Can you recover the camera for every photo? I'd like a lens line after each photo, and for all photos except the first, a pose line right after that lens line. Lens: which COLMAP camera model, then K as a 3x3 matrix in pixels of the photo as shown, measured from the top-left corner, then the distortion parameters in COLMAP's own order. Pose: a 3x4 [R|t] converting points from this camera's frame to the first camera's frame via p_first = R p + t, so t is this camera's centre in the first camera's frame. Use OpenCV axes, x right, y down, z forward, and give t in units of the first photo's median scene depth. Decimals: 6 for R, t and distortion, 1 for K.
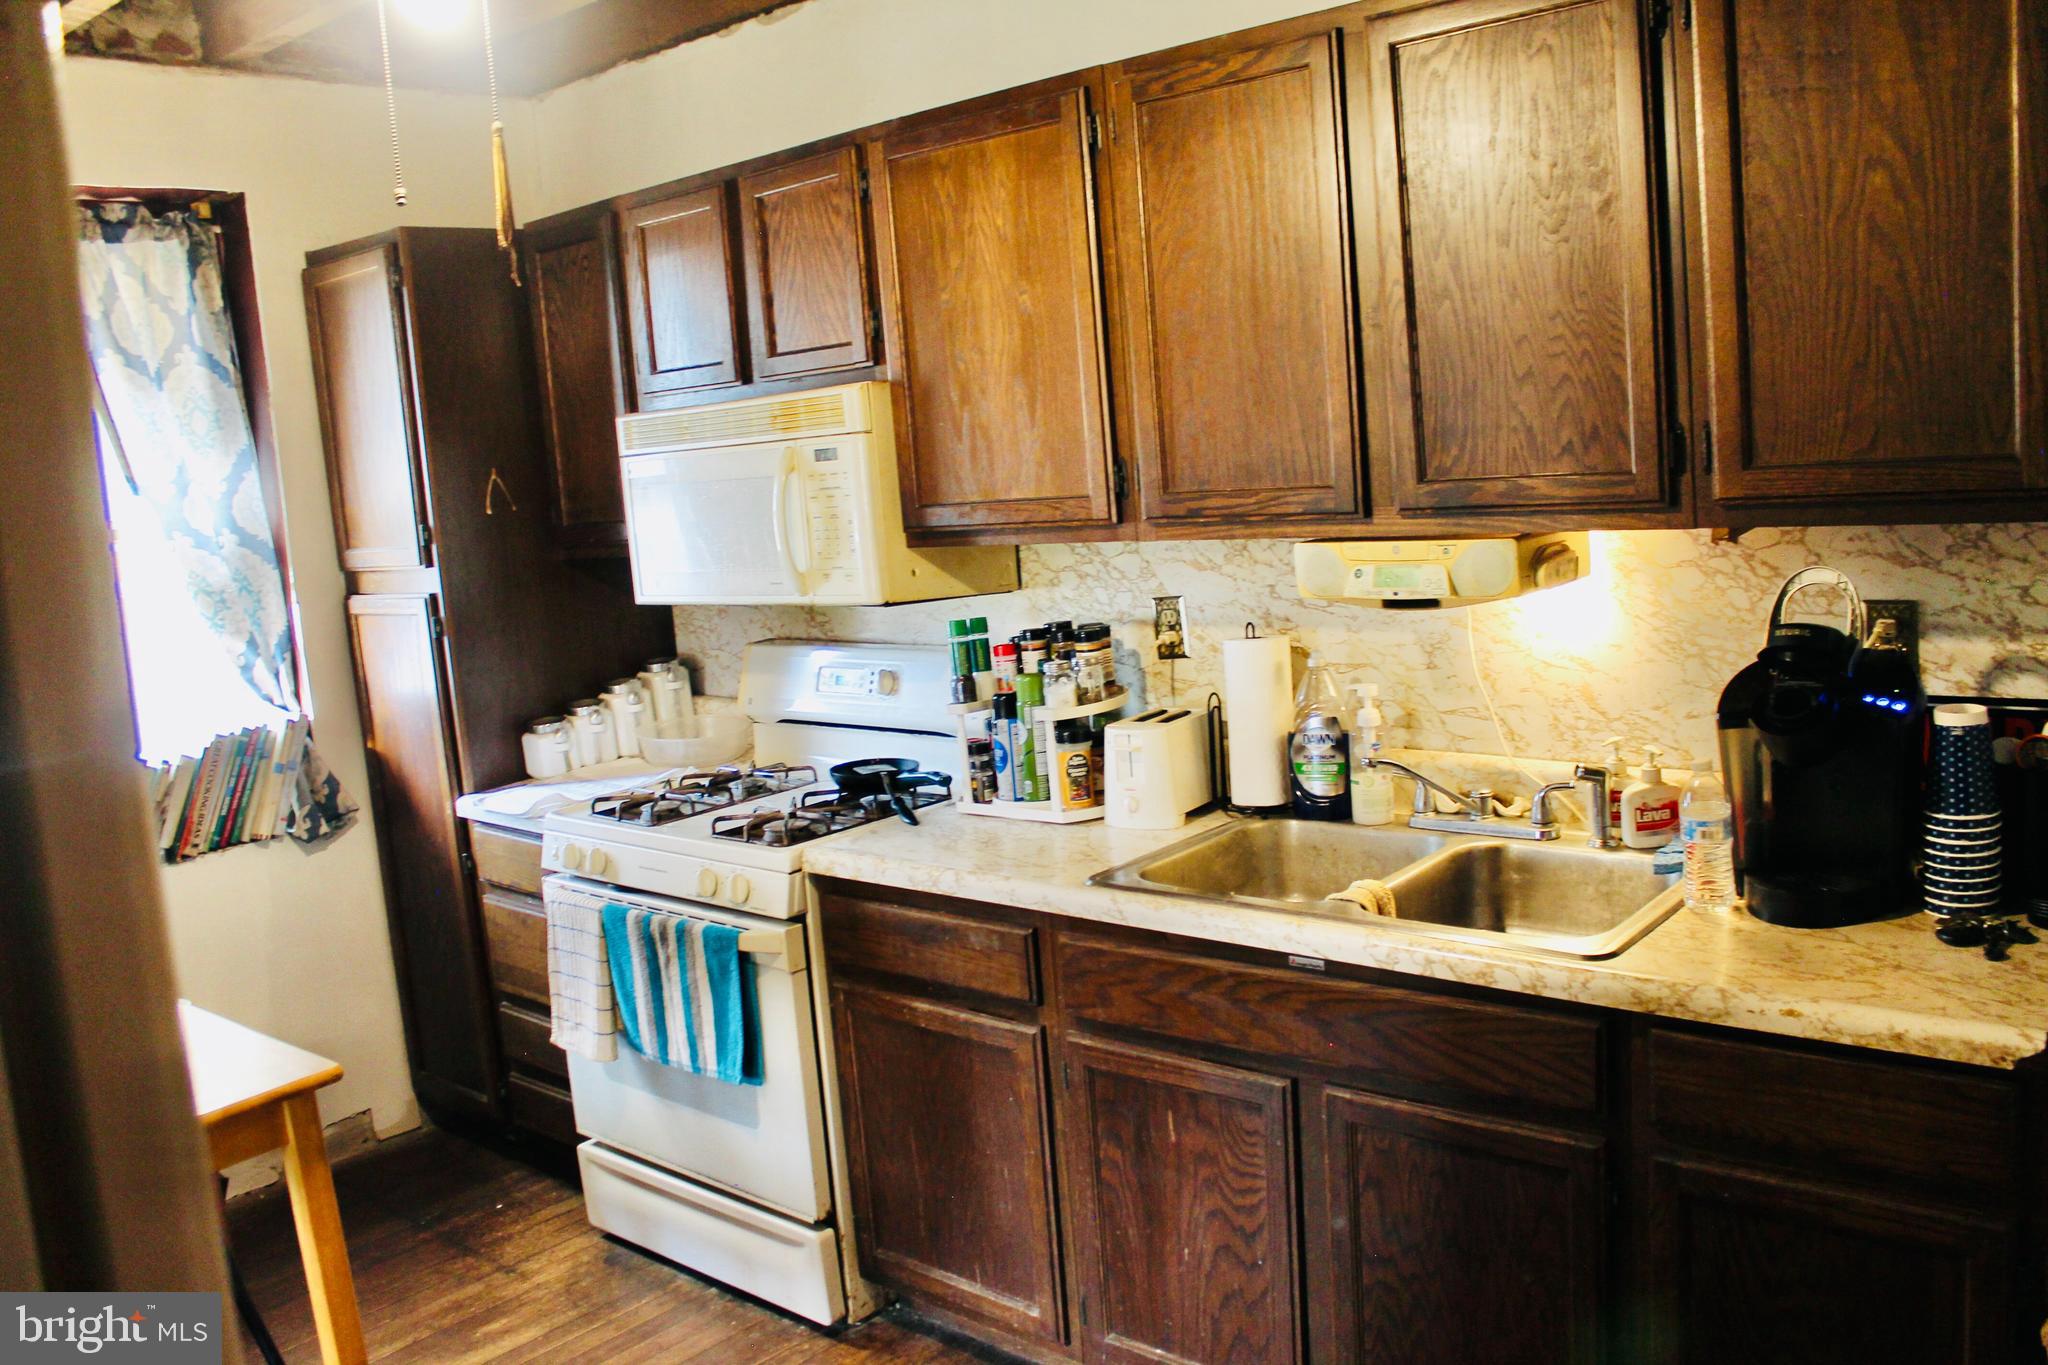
lens RADIAL K [[1711.5, 0, 1024.0], [0, 1711.5, 682.5], [0, 0, 1]] dist [-0.176168, 0.166733]
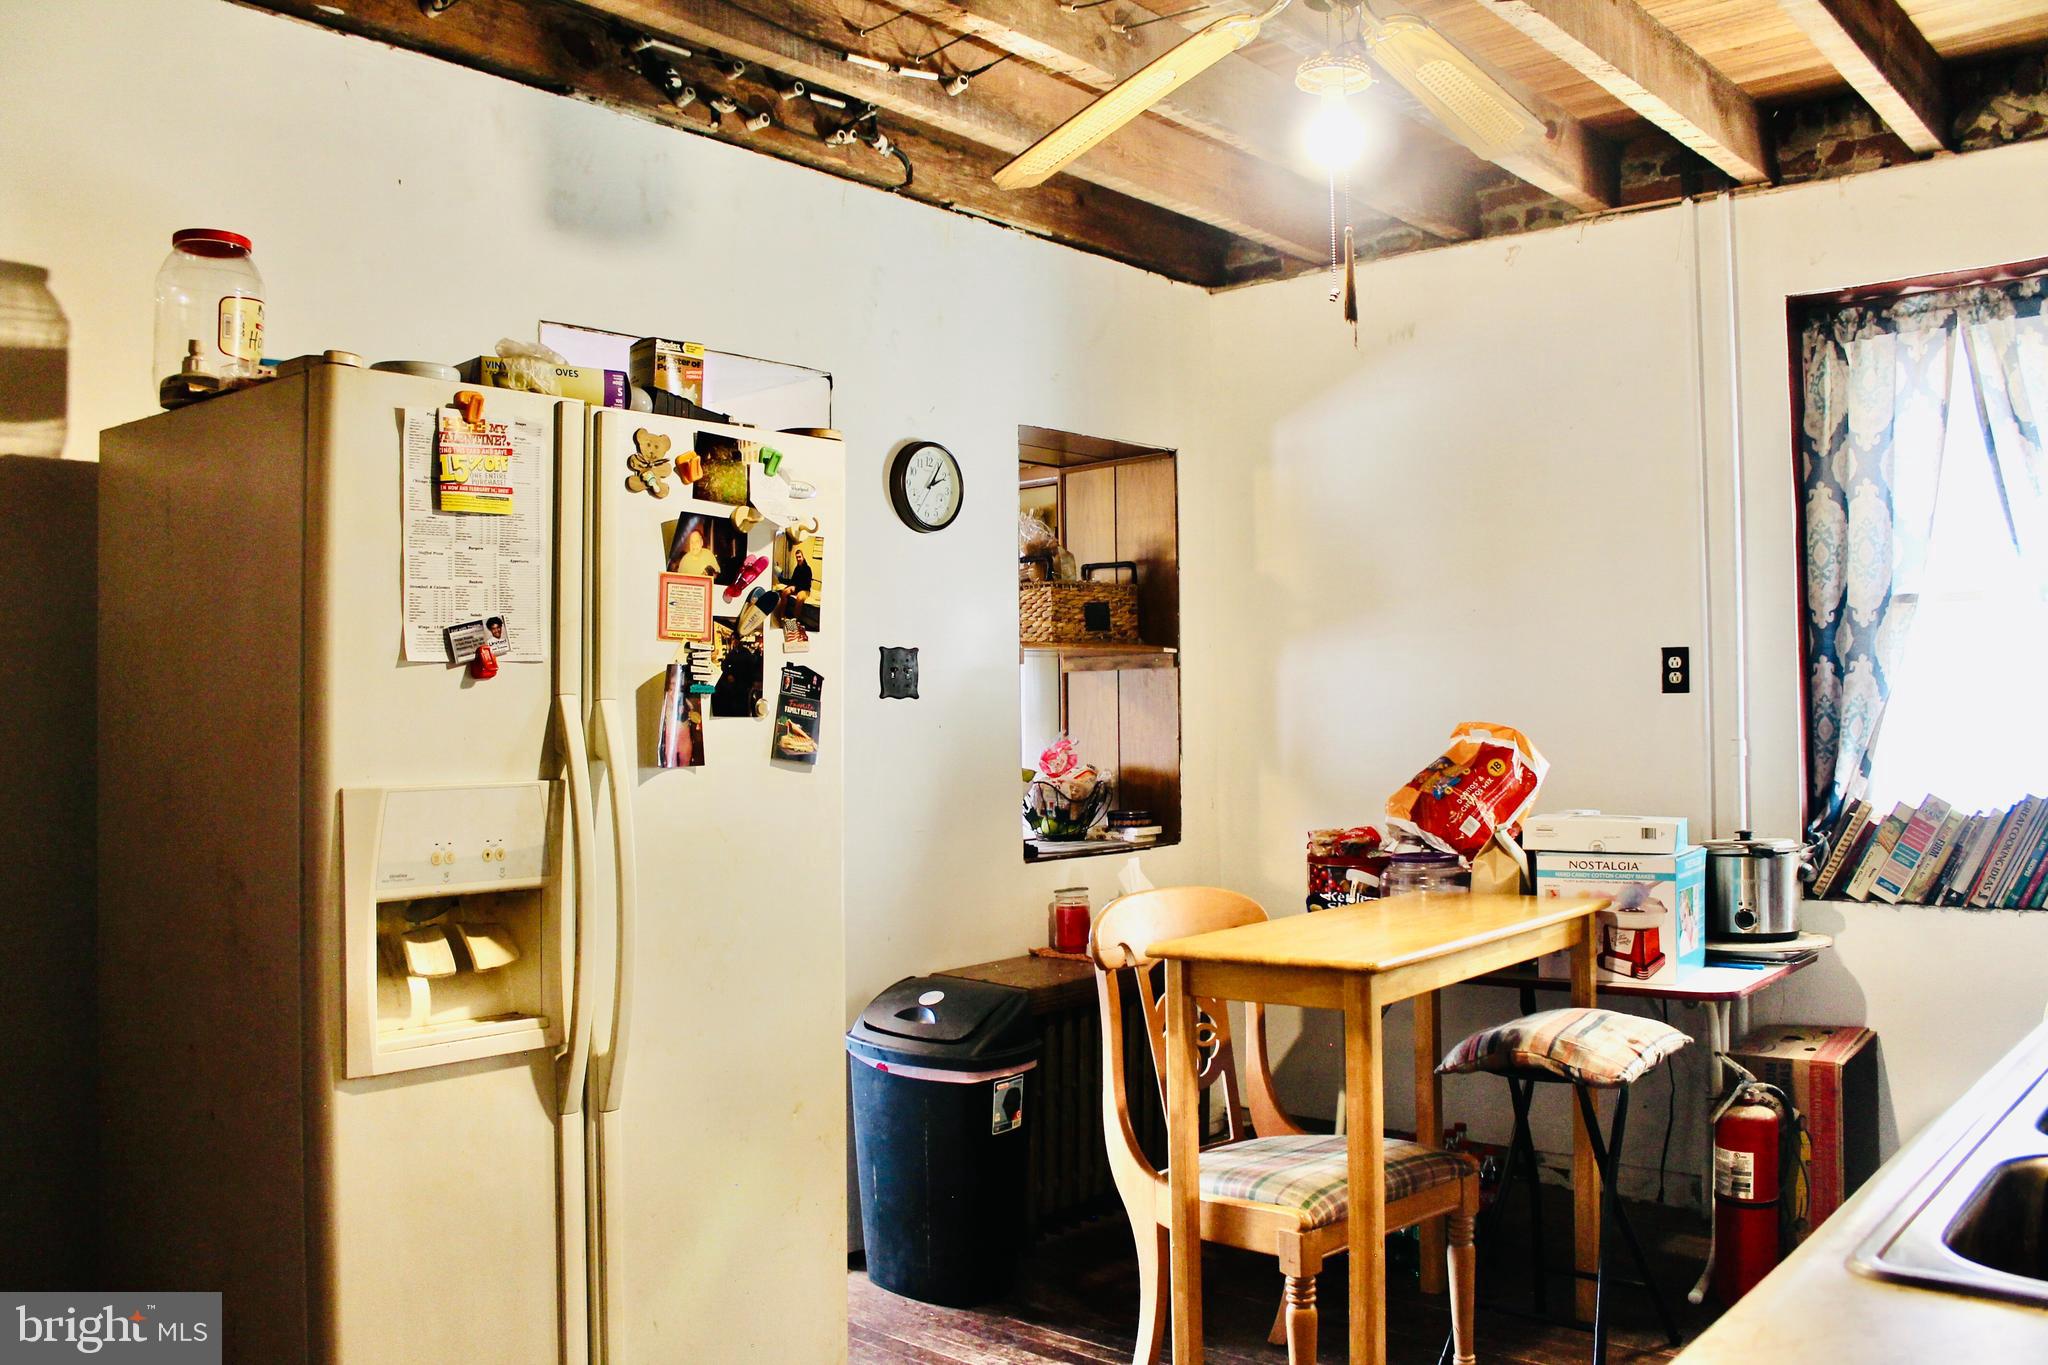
lens RADIAL K [[1711.5, 0, 1024.0], [0, 1711.5, 682.5], [0, 0, 1]] dist [-0.176168, 0.166733]
pose [[0.010058, 0.050558, -0.998670, 0.493722], [-0.137289, 0.989333, 0.048702, 0.000028], [0.990480, 0.136616, 0.016892, 0.380056]]
